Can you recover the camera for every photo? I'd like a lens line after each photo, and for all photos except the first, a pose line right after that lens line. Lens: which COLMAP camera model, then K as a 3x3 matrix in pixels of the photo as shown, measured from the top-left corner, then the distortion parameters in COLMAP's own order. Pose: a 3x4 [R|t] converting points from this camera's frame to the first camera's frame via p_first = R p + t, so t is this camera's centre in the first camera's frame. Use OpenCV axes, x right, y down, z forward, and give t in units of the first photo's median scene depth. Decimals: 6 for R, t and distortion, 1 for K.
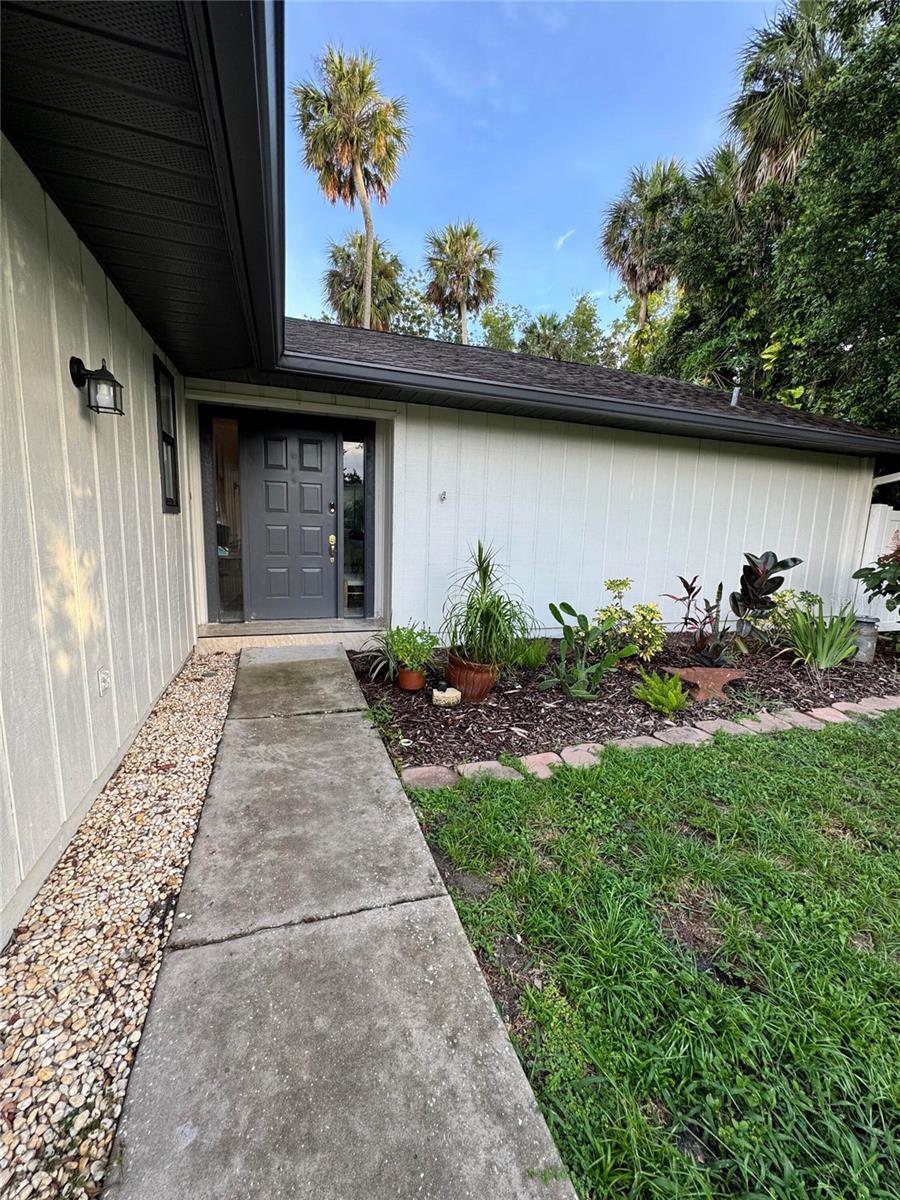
lens RADIAL K [[478.6, 0, 448.5], [0, 478.6, 600.1], [0, 0, 1]] dist [-0.000142, 0.000192]
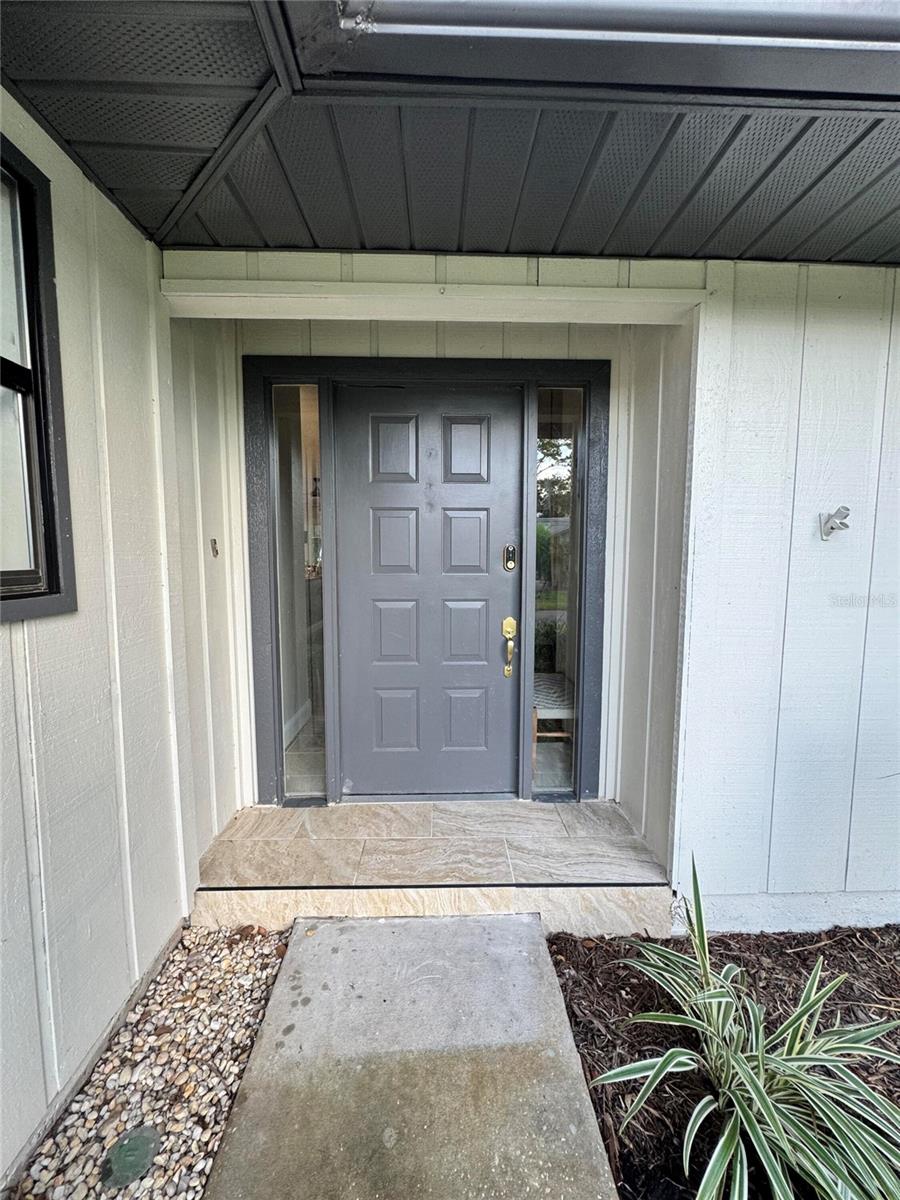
lens RADIAL K [[478.6, 0, 448.5], [0, 478.6, 600.1], [0, 0, 1]] dist [-0.000142, 0.000192]
pose [[0.954287, -0.002622, -0.298881, -0.165609], [-0.016461, 0.997983, -0.061314, -0.126845], [0.298439, 0.063431, 0.952318, 0.559455]]
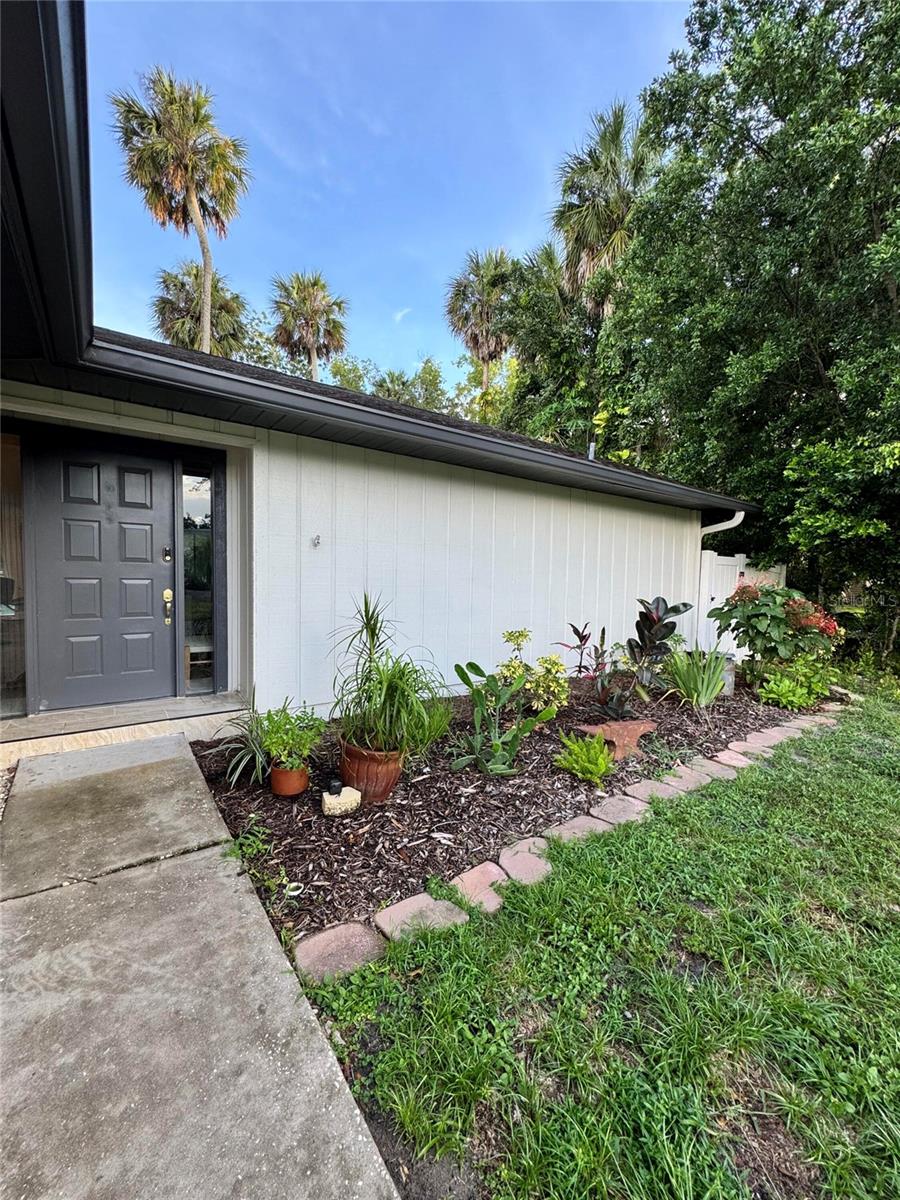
lens RADIAL K [[478.6, 0, 448.5], [0, 478.6, 600.1], [0, 0, 1]] dist [-0.000142, 0.000192]
pose [[0.954961, -0.030017, 0.295208, -0.038913], [0.057729, 0.994655, -0.085608, -0.027041], [-0.291061, 0.098794, 0.951590, 0.135223]]
